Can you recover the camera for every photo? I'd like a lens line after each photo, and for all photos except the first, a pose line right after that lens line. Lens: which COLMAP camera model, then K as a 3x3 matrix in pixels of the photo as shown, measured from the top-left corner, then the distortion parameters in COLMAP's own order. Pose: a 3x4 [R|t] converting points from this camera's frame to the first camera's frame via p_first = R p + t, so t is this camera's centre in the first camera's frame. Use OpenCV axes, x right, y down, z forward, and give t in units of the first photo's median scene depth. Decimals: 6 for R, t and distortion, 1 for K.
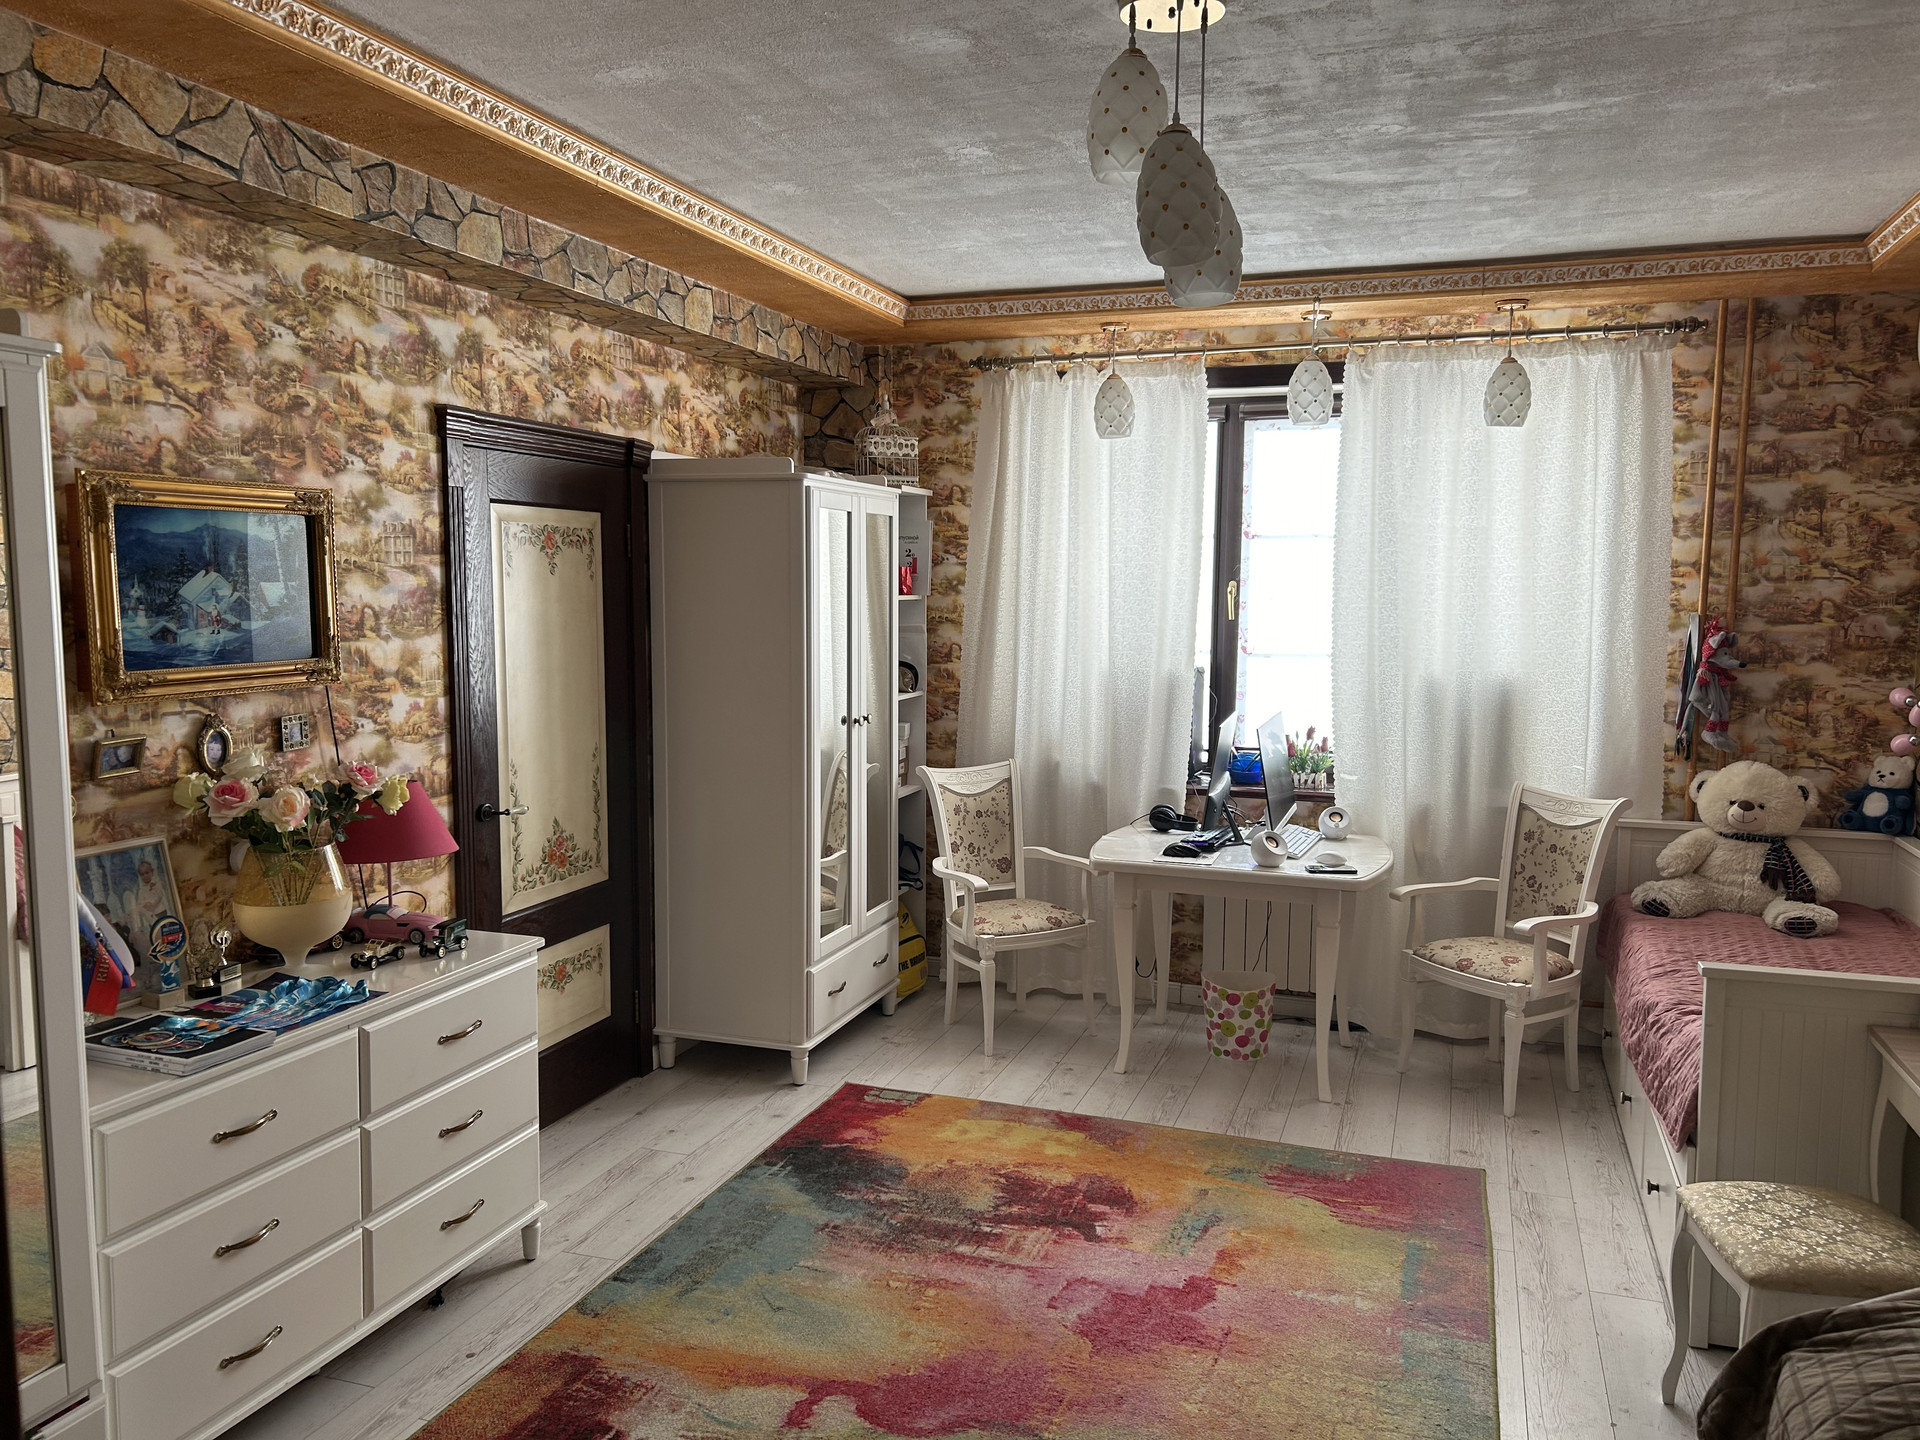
lens RADIAL K [[1451.9, 0, 943.7], [0, 1451.9, 724.8], [0, 0, 1]] dist [0.057853, -0.076512]
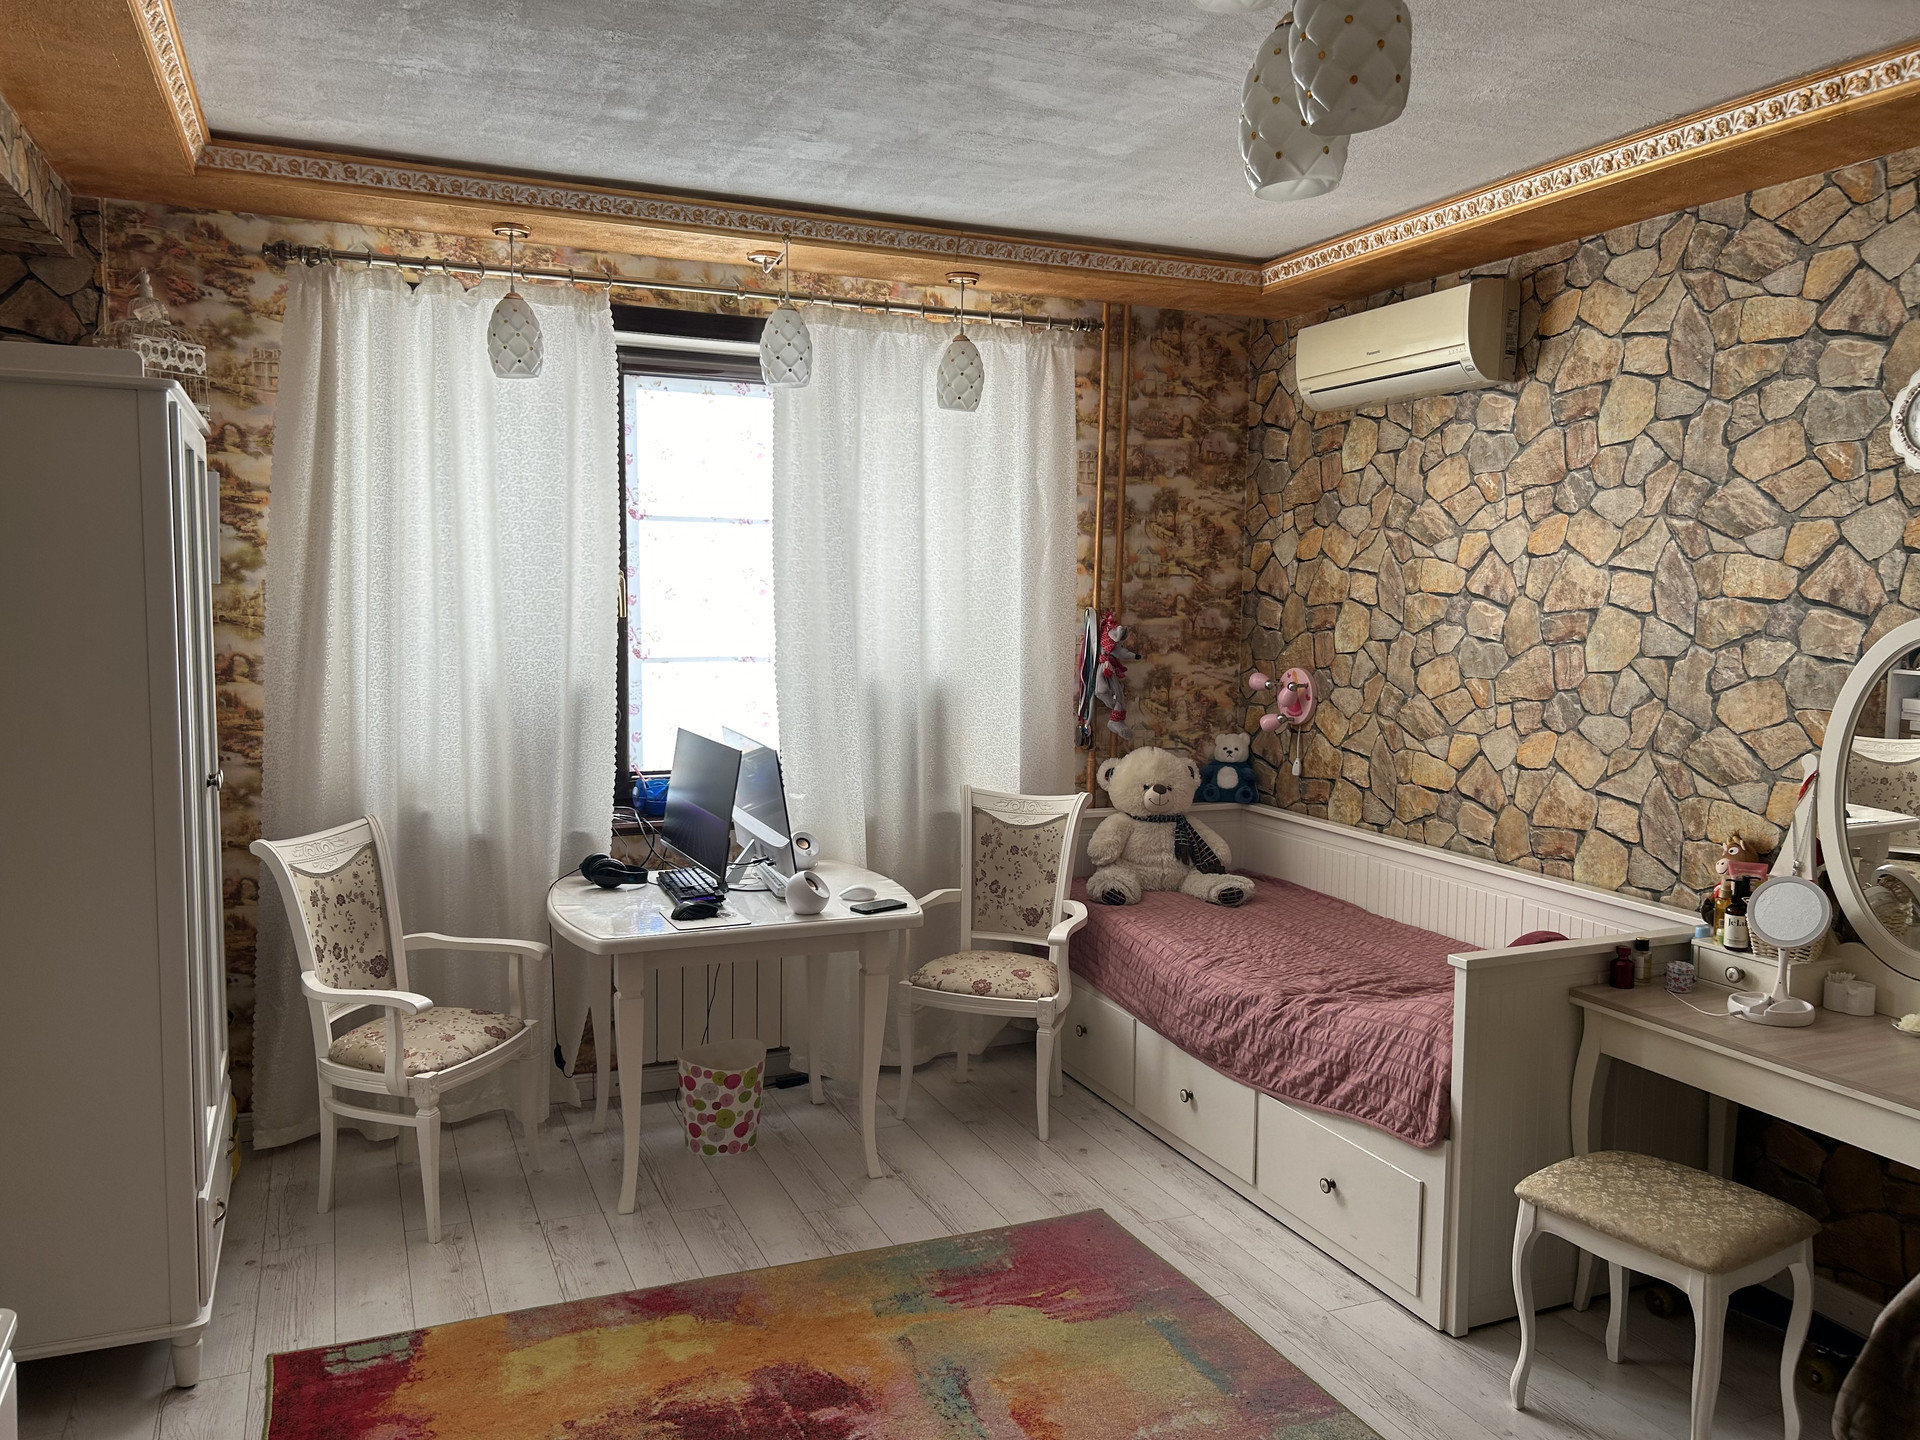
lens RADIAL K [[1451.9, 0, 966.8], [0, 1451.9, 720.7], [0, 0, 1]] dist [0.057853, -0.076512]
pose [[0.732819, -0.058985, 0.677862, -0.255610], [0.058027, 0.998024, 0.024113, -0.026766], [-0.677945, 0.021663, 0.734794, 0.314186]]
